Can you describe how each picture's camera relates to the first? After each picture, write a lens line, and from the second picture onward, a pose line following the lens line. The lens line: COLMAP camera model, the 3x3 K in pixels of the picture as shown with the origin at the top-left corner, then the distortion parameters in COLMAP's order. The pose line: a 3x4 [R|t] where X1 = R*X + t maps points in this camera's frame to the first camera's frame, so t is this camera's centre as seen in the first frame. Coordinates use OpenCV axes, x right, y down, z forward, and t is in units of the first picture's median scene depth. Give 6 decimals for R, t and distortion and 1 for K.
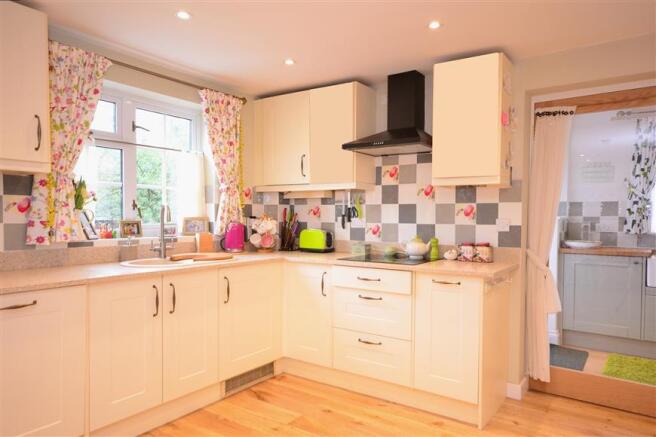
lens RADIAL K [[446.7, 0, 328.0], [0, 446.7, 218.5], [0, 0, 1]] dist [-0.001667, -0.000040]
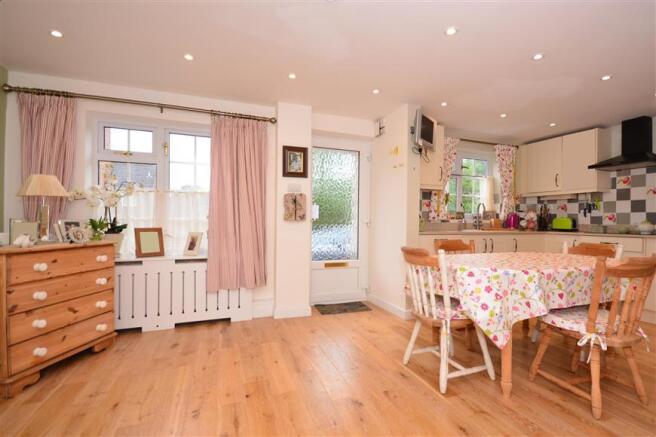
lens RADIAL K [[325.9, 0, 328.0], [0, 325.9, 218.5], [0, 0, 1]] dist [-0.002154, -0.000581]
pose [[0.841730, -0.006191, -0.539864, -0.121211], [-0.006182, 0.999758, -0.021104, 0.062371], [0.539864, 0.021101, 0.841488, -0.537522]]
